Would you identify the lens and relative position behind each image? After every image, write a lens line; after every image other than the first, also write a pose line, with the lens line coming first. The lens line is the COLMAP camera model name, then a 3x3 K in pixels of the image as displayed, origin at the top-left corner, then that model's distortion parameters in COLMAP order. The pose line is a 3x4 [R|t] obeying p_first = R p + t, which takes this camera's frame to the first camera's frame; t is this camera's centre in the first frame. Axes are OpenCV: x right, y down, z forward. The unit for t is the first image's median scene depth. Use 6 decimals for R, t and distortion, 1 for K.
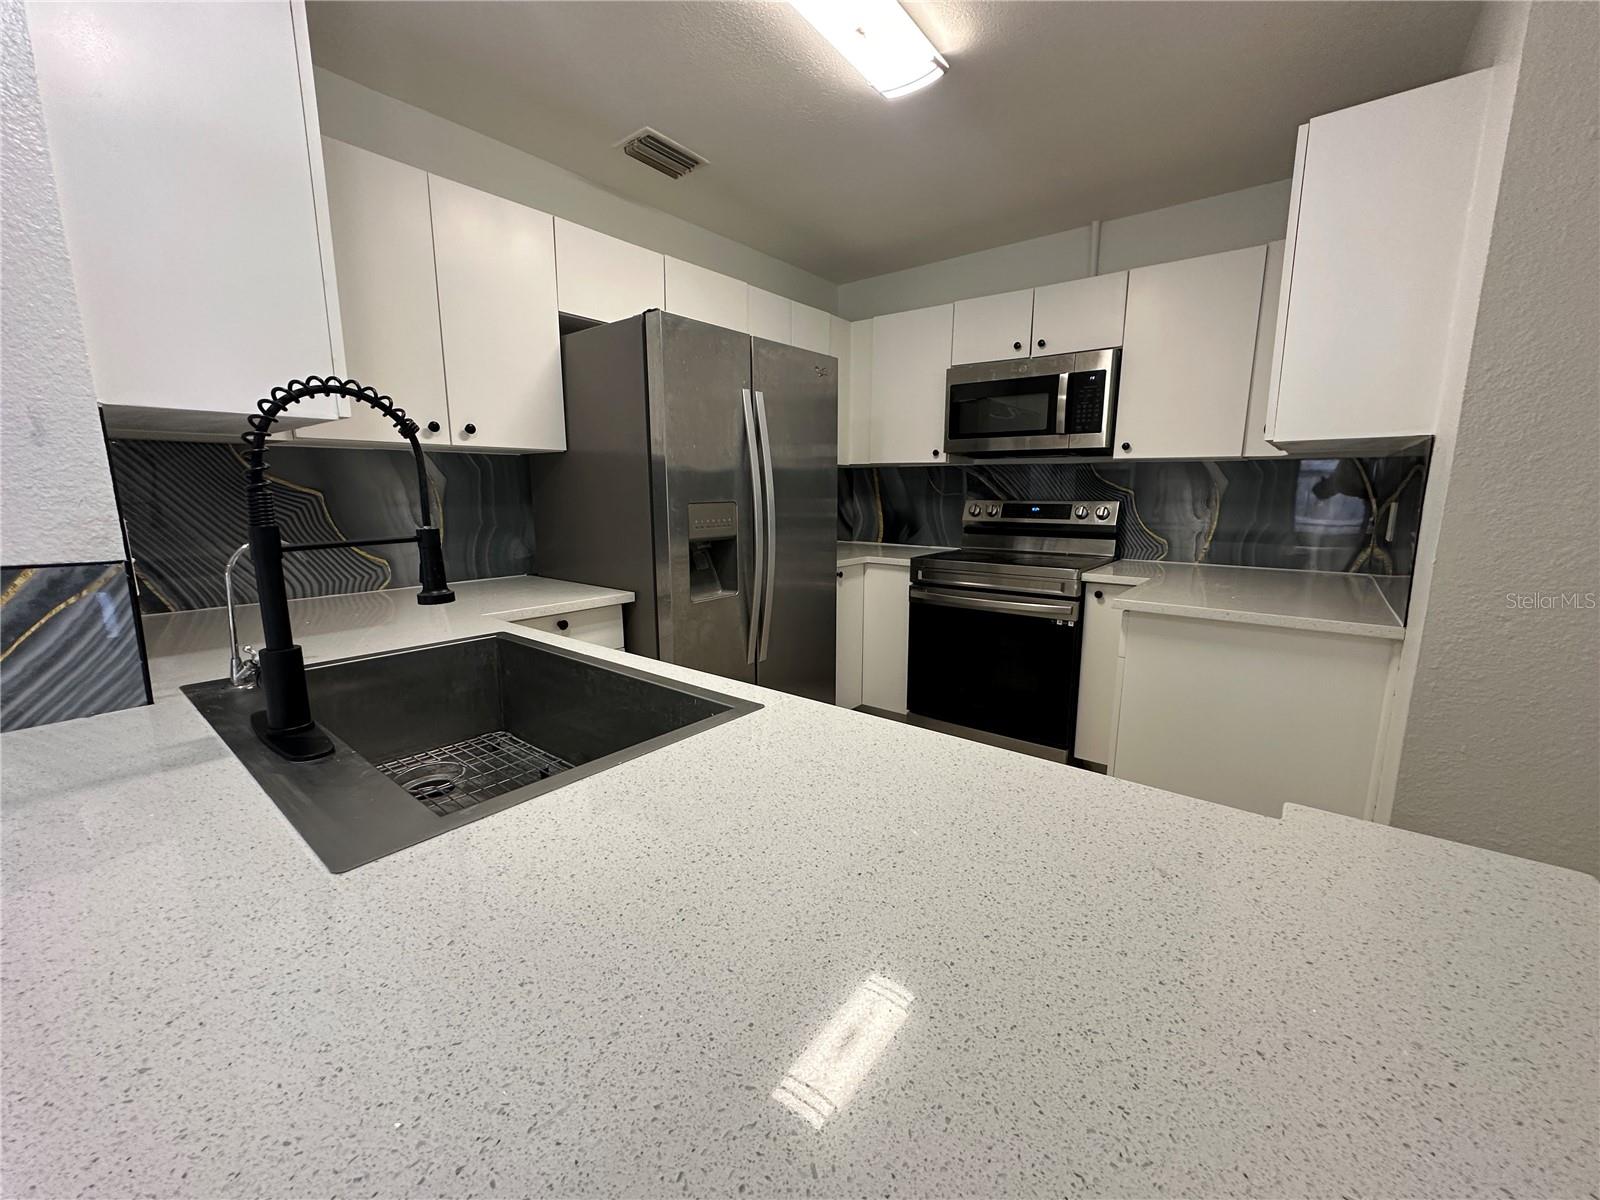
lens RADIAL K [[636.4, 0, 801.0], [0, 636.4, 604.4], [0, 0, 1]] dist [-0.005779, 0.000187]
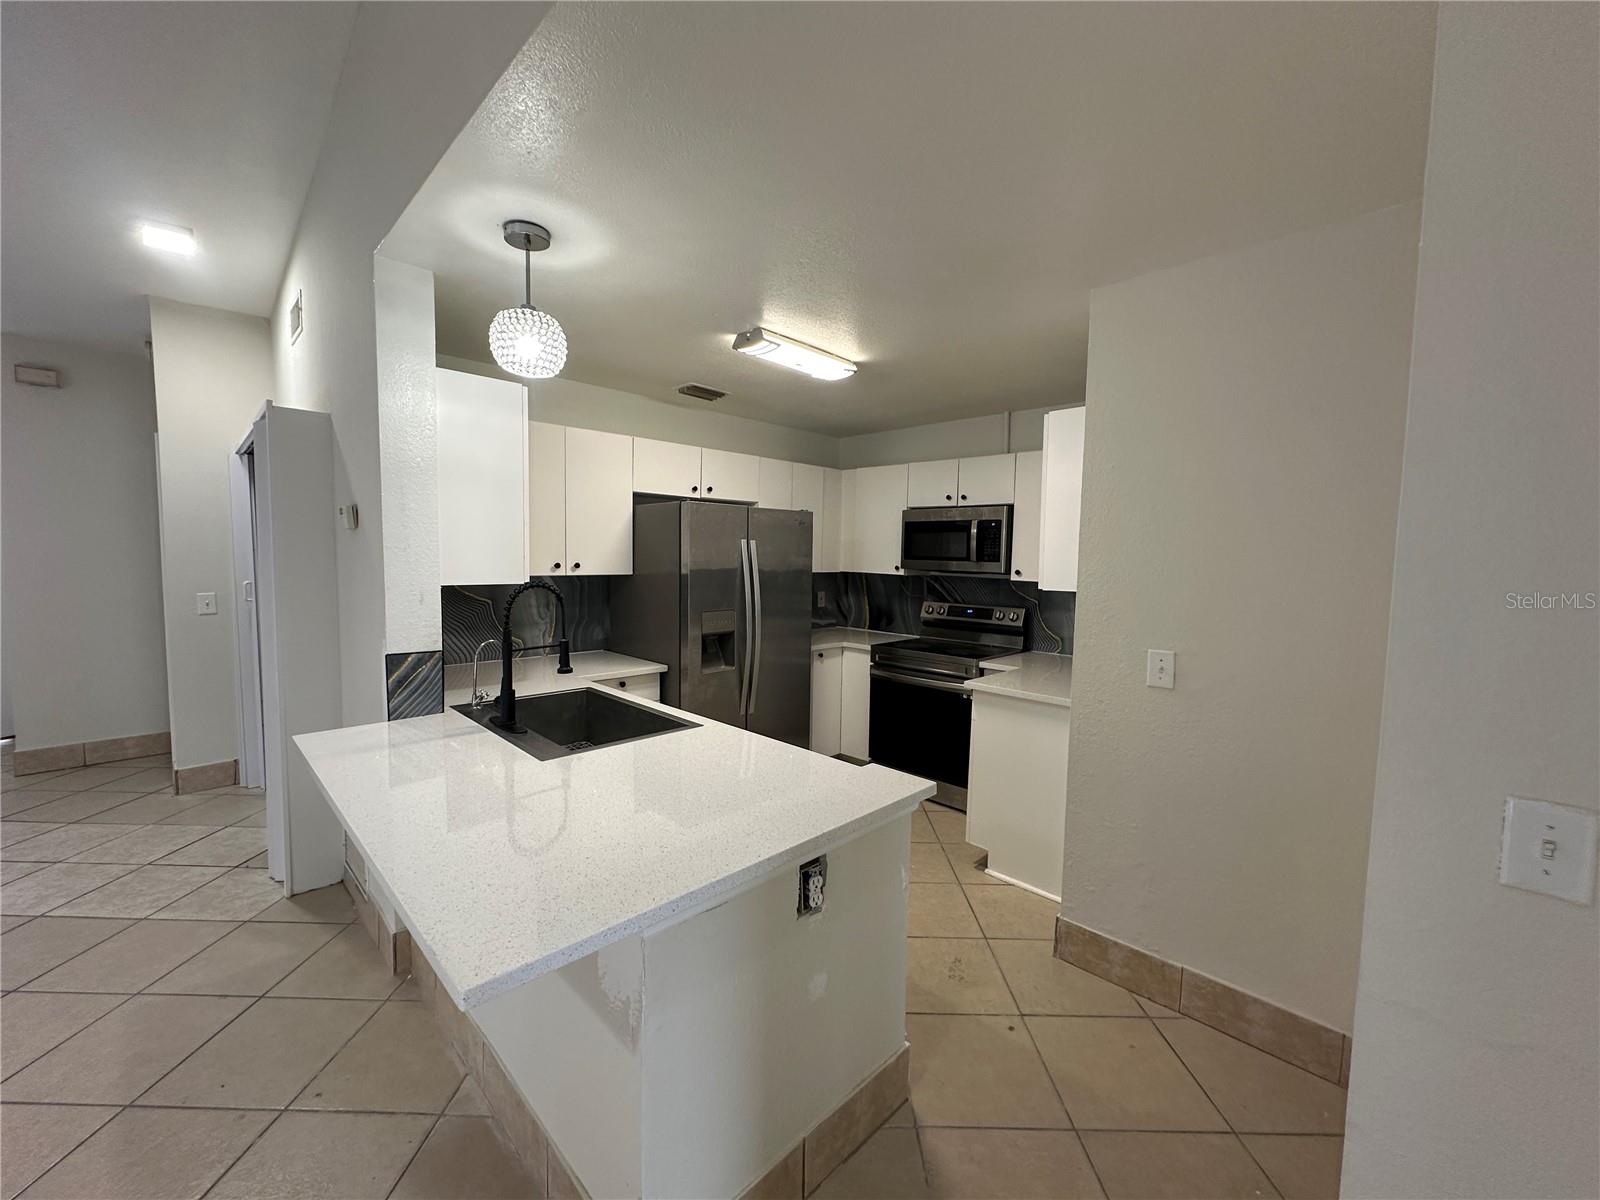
lens RADIAL K [[636.4, 0, 799.7], [0, 636.4, 602.8], [0, 0, 1]] dist [-0.005779, 0.000187]
pose [[0.993944, 0.026026, -0.106758, 0.210571], [-0.037156, 0.993922, -0.103626, -0.019957], [0.103412, 0.106965, 0.988870, -0.504822]]
